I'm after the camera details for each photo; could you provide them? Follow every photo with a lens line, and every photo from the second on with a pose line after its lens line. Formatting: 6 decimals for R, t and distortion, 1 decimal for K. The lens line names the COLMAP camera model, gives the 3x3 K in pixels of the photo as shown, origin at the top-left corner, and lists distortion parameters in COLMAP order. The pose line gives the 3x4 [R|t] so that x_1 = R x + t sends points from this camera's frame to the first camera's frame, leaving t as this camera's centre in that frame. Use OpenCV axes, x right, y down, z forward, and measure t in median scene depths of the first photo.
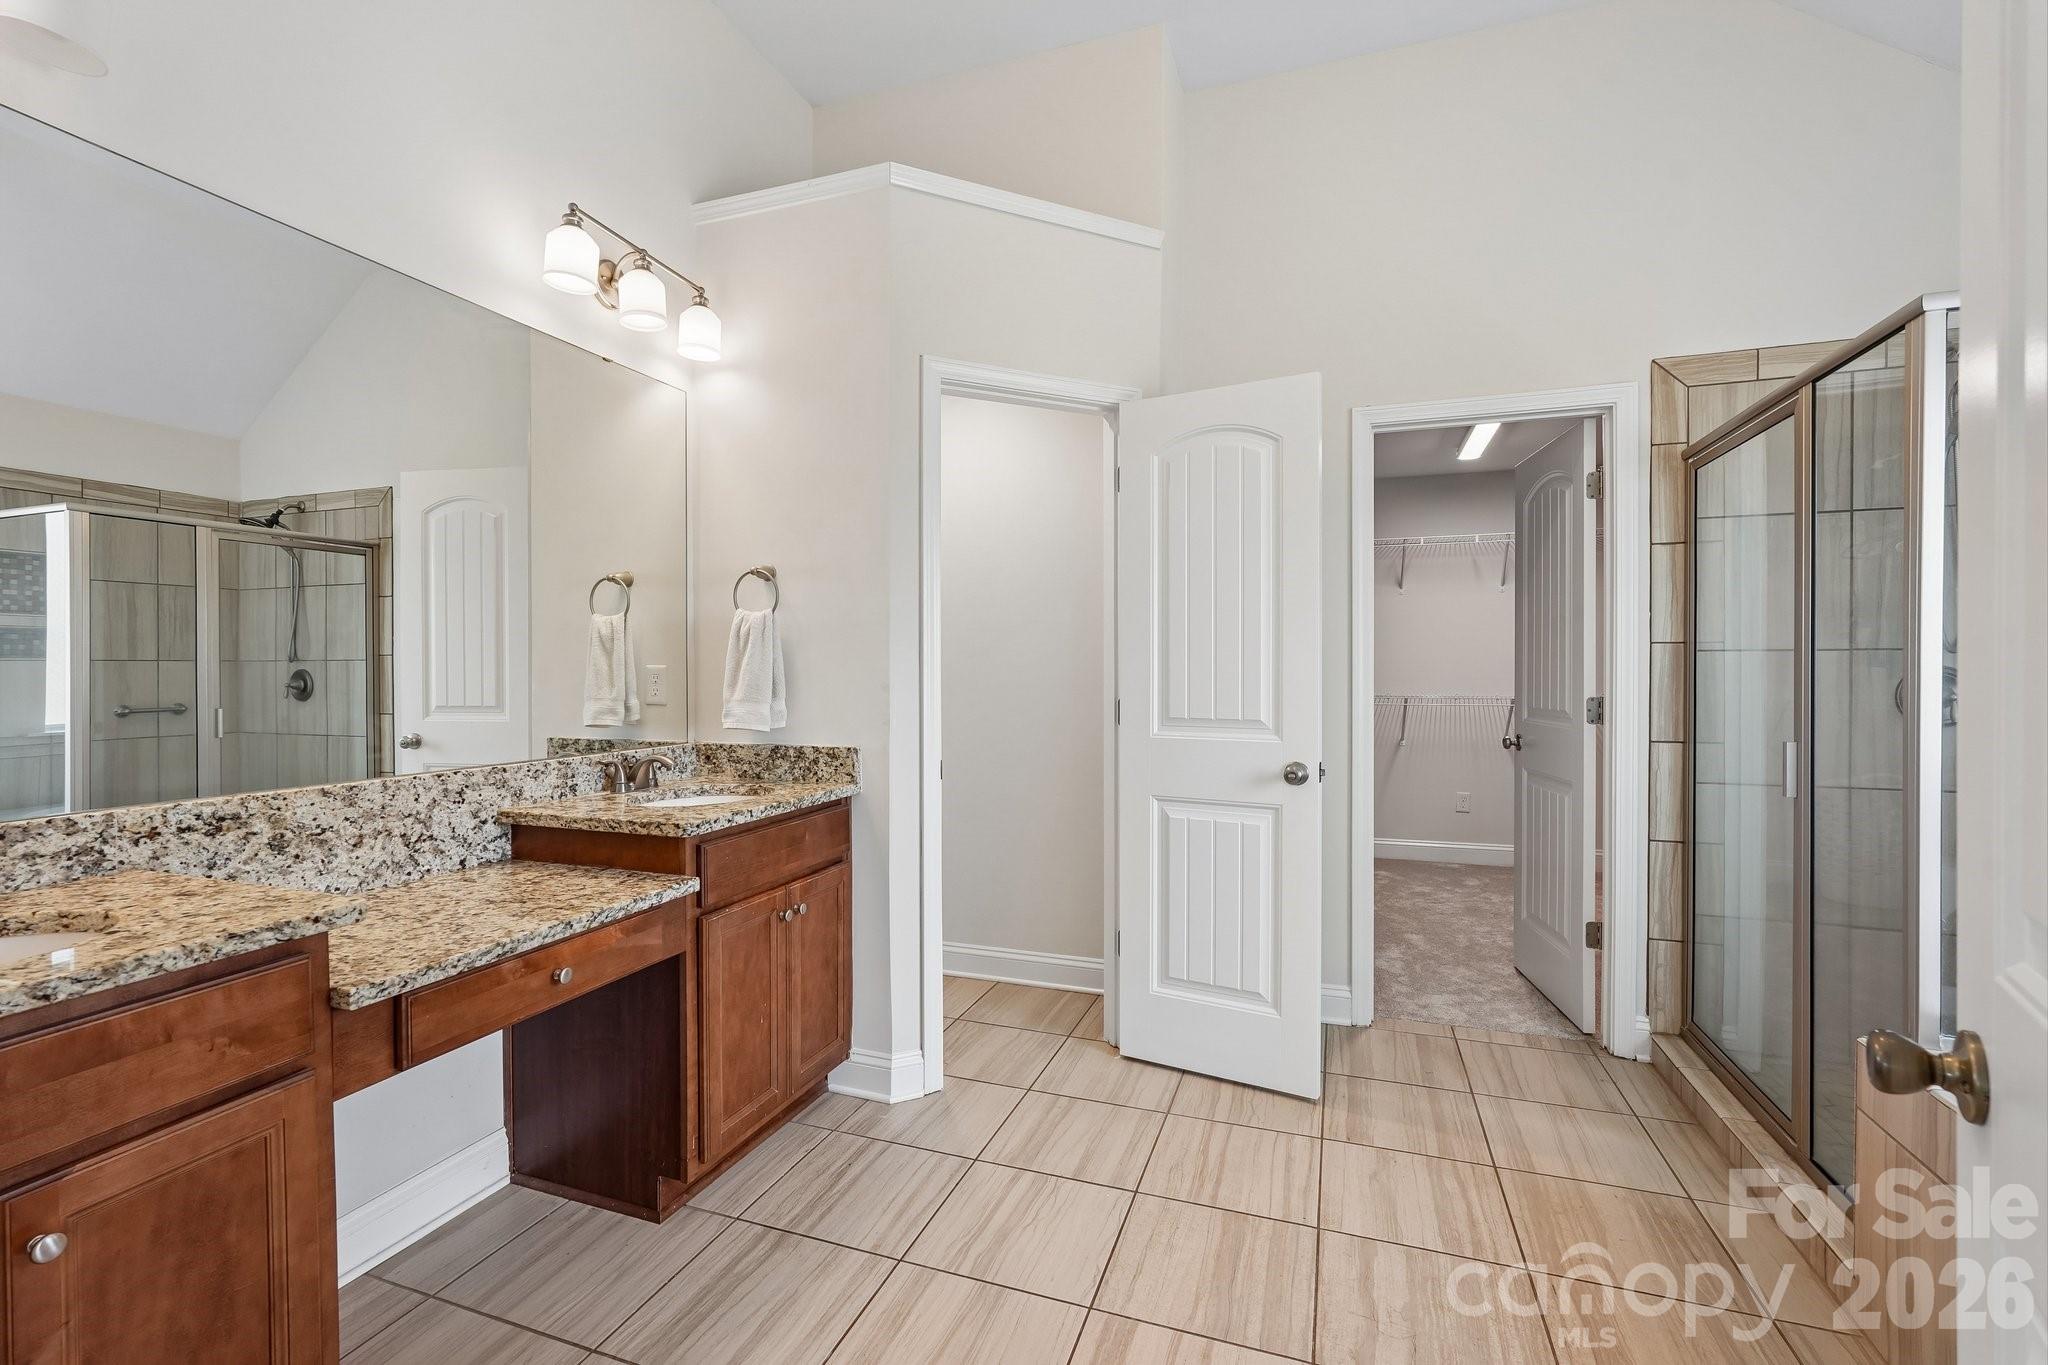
lens RADIAL K [[893.9, 0, 1023.1], [0, 893.9, 676.9], [0, 0, 1]] dist [-0.018858, 0.008408]
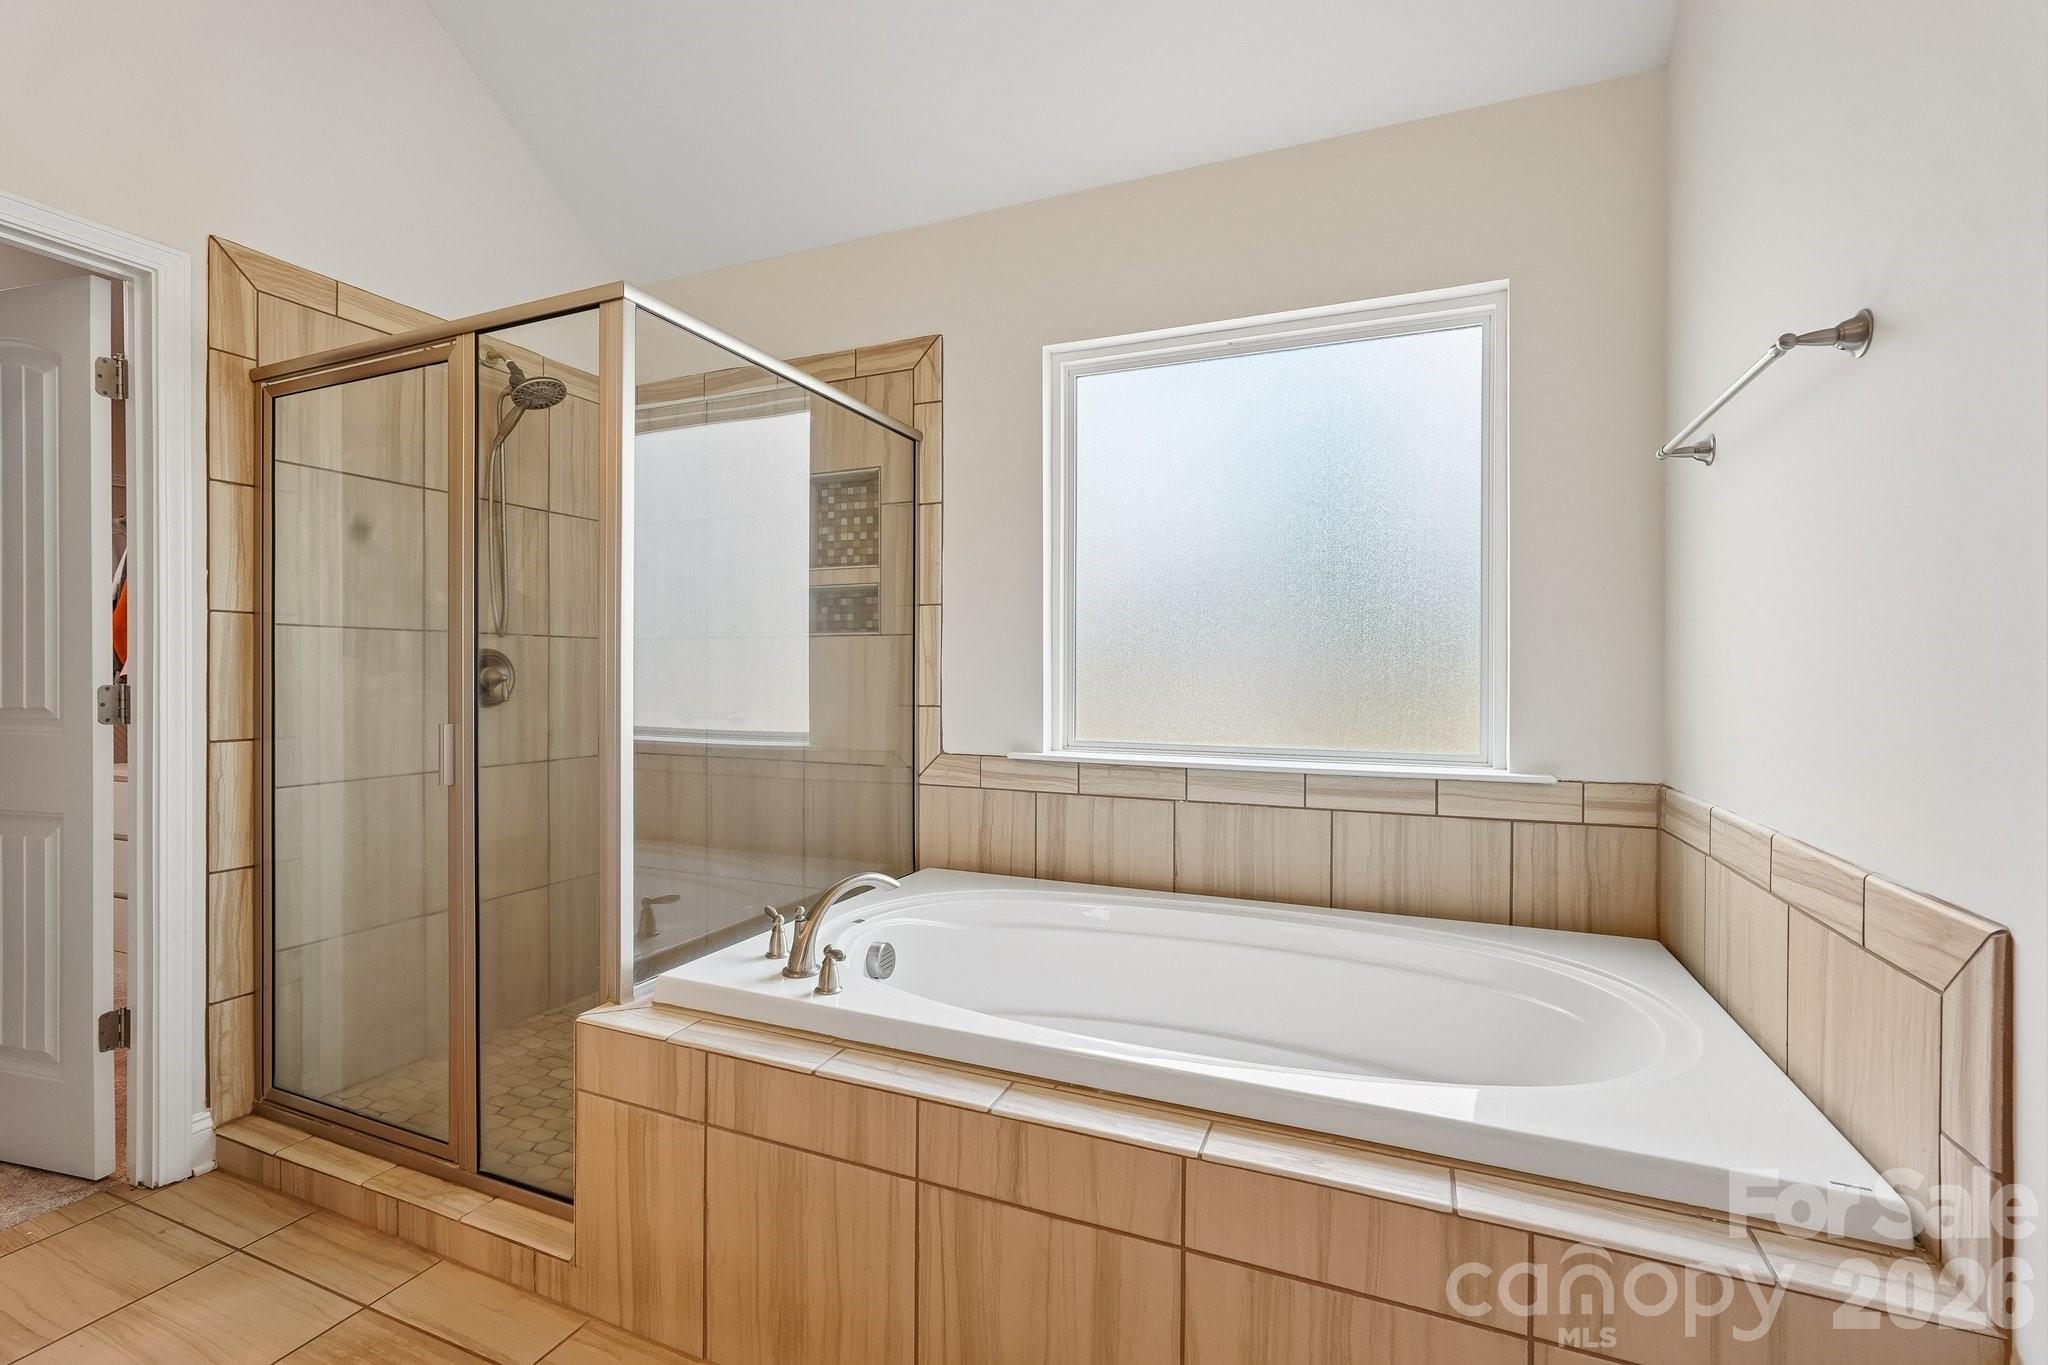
lens RADIAL K [[893.9, 0, 1023.1], [0, 893.9, 676.9], [0, 0, 1]] dist [-0.018858, 0.008408]
pose [[0.058912, -0.004439, 0.998253, -0.000430], [0.005787, 0.999975, 0.004105, 0.020623], [-0.998246, 0.005535, 0.058937, 0.299269]]
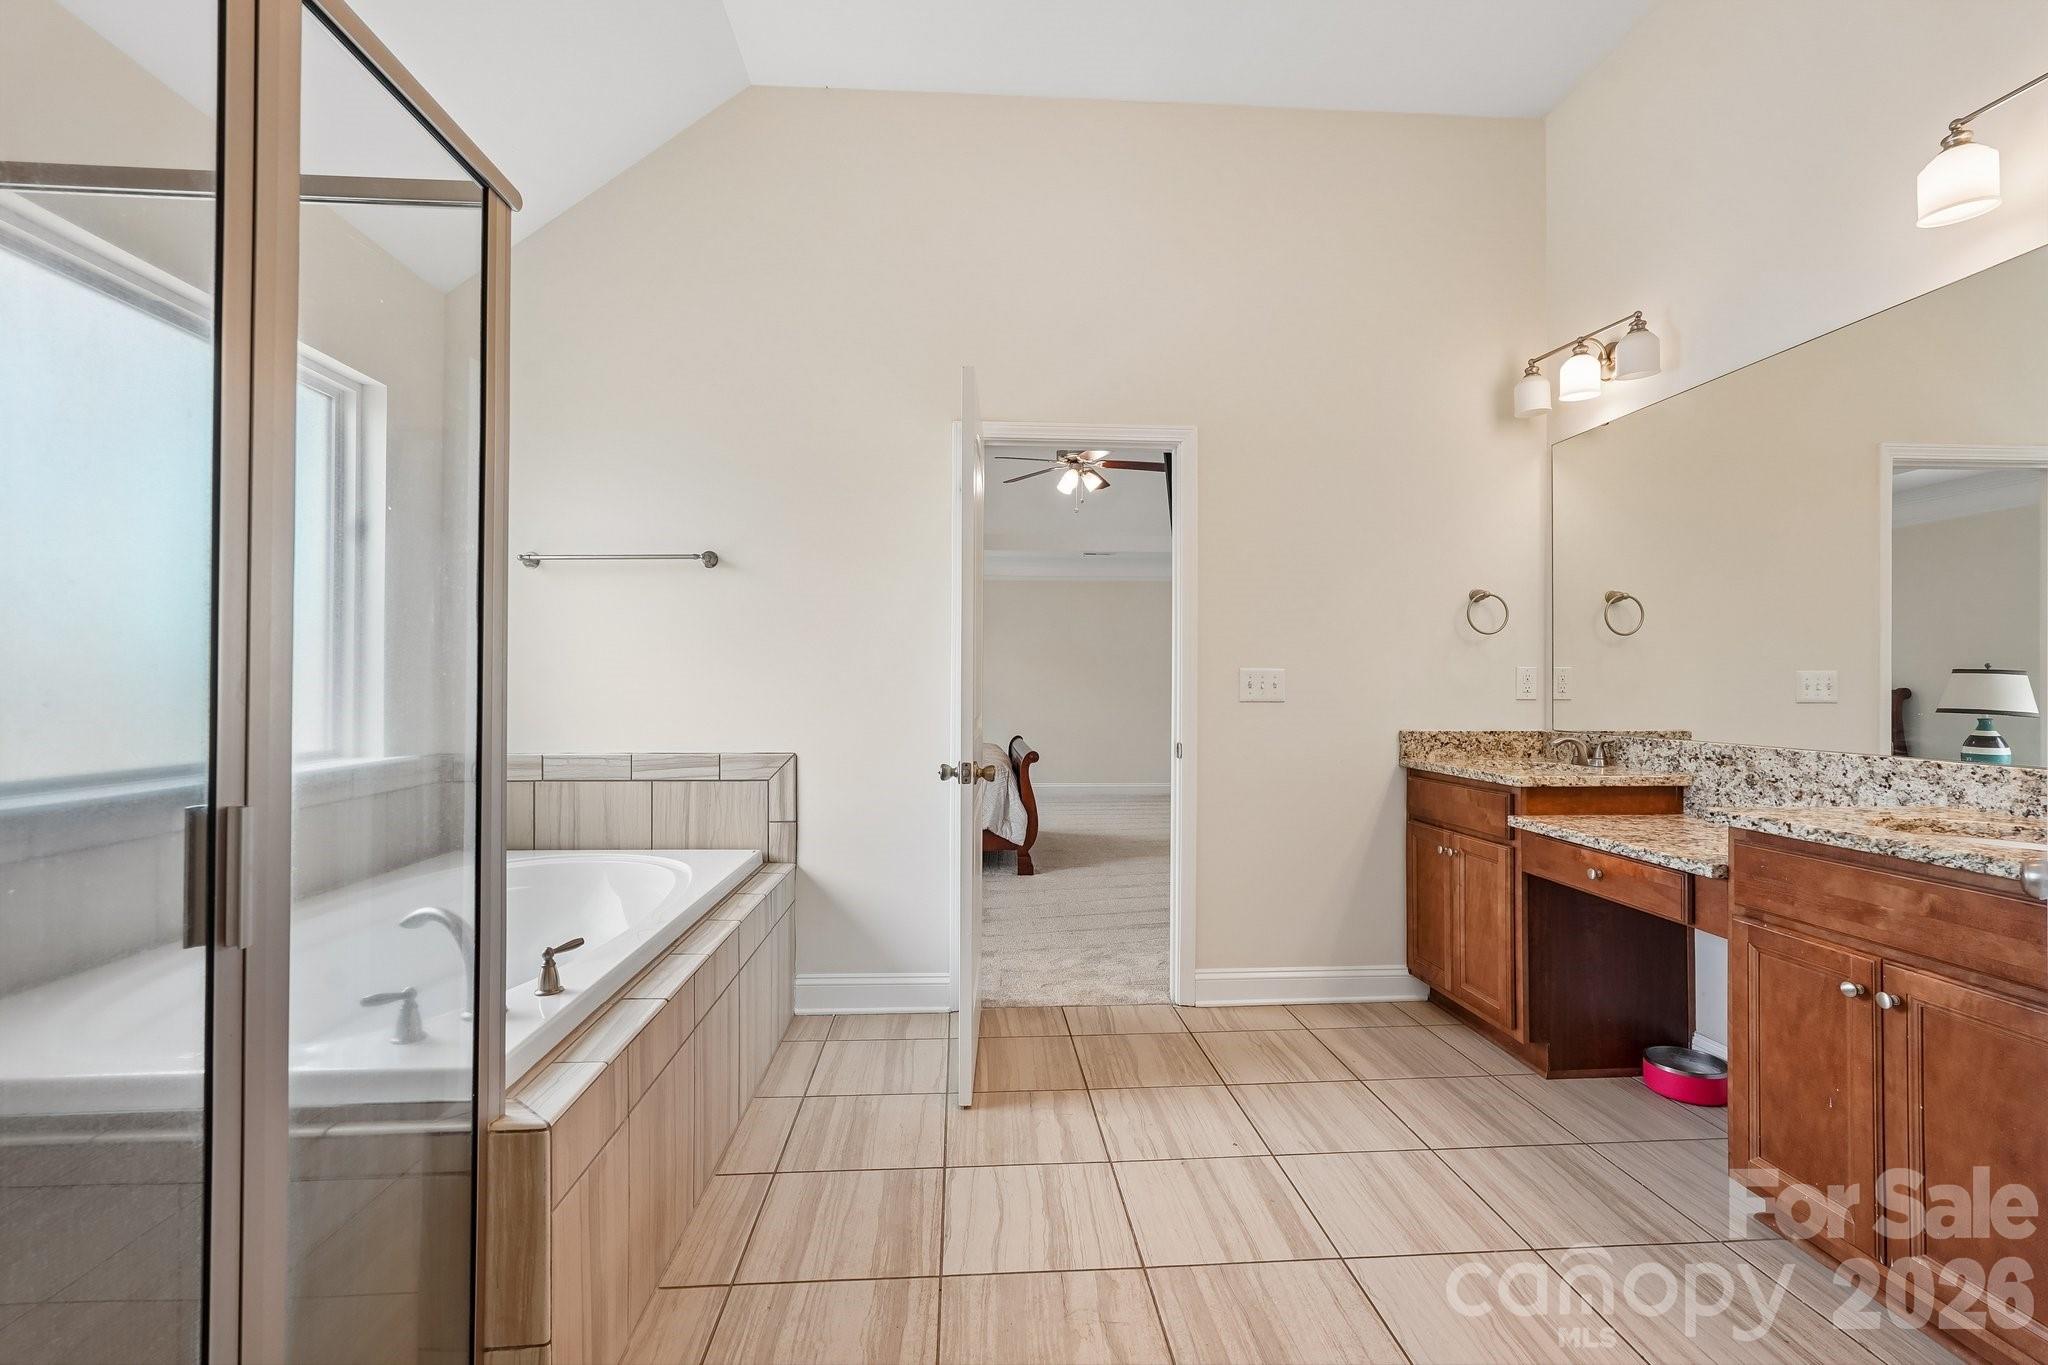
lens RADIAL K [[893.9, 0, 1023.1], [0, 893.9, 676.9], [0, 0, 1]] dist [-0.018858, 0.008408]
pose [[-0.916301, -0.003780, -0.400472, 0.582317], [-0.004905, 0.999986, 0.001785, 0.010641], [0.400460, 0.003600, -0.916307, 1.240625]]
